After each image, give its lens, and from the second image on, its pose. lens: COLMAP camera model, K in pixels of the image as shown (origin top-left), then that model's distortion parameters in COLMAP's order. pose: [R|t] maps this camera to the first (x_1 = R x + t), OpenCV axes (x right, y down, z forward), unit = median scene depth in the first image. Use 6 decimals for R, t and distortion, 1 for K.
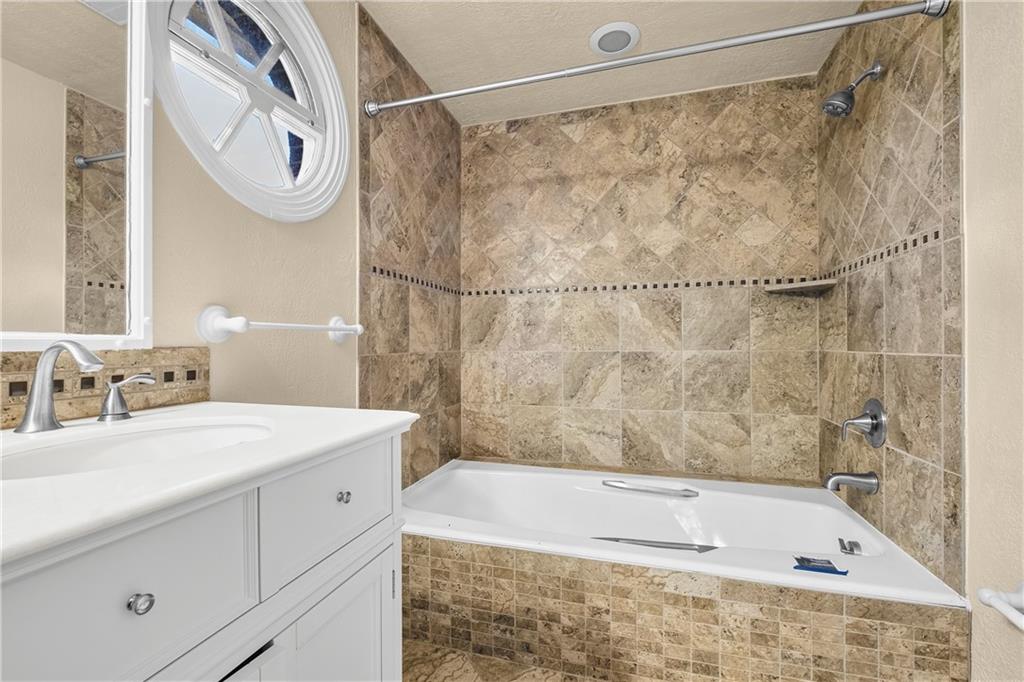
lens RADIAL K [[444.0, 0, 513.6], [0, 444.0, 341.8], [0, 0, 1]] dist [-0.009049, 0.000575]
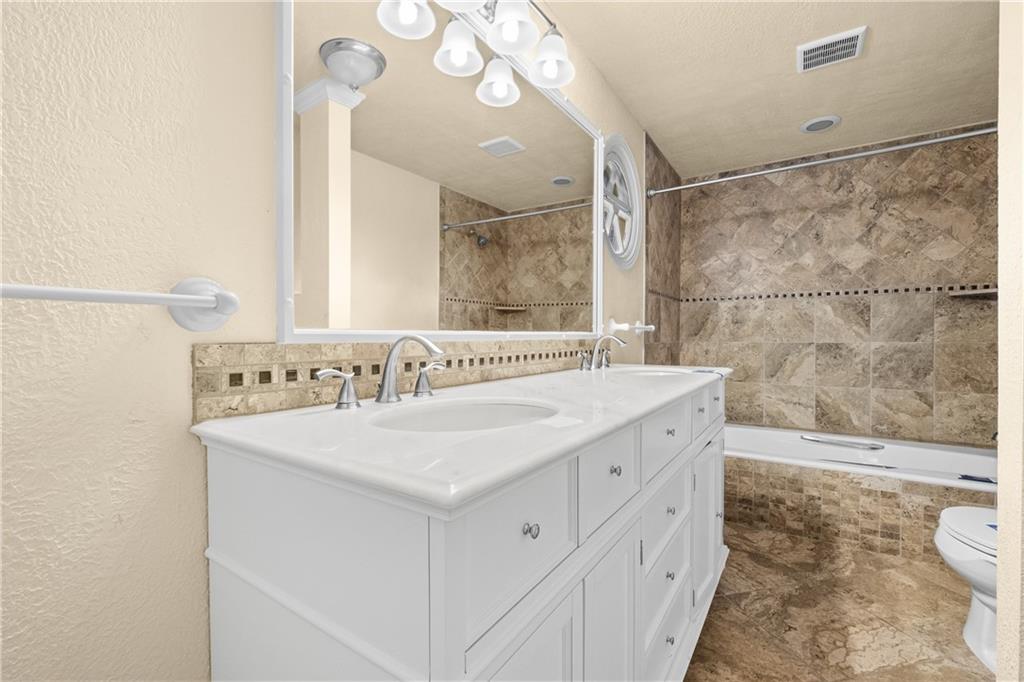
lens RADIAL K [[444.0, 0, 508.8], [0, 444.0, 343.1], [0, 0, 1]] dist [-0.009049, 0.000575]
pose [[0.954827, 0.007023, -0.297079, -0.257560], [-0.001275, 0.999808, 0.019538, -0.001671], [0.297159, -0.018277, 0.954653, -0.572718]]
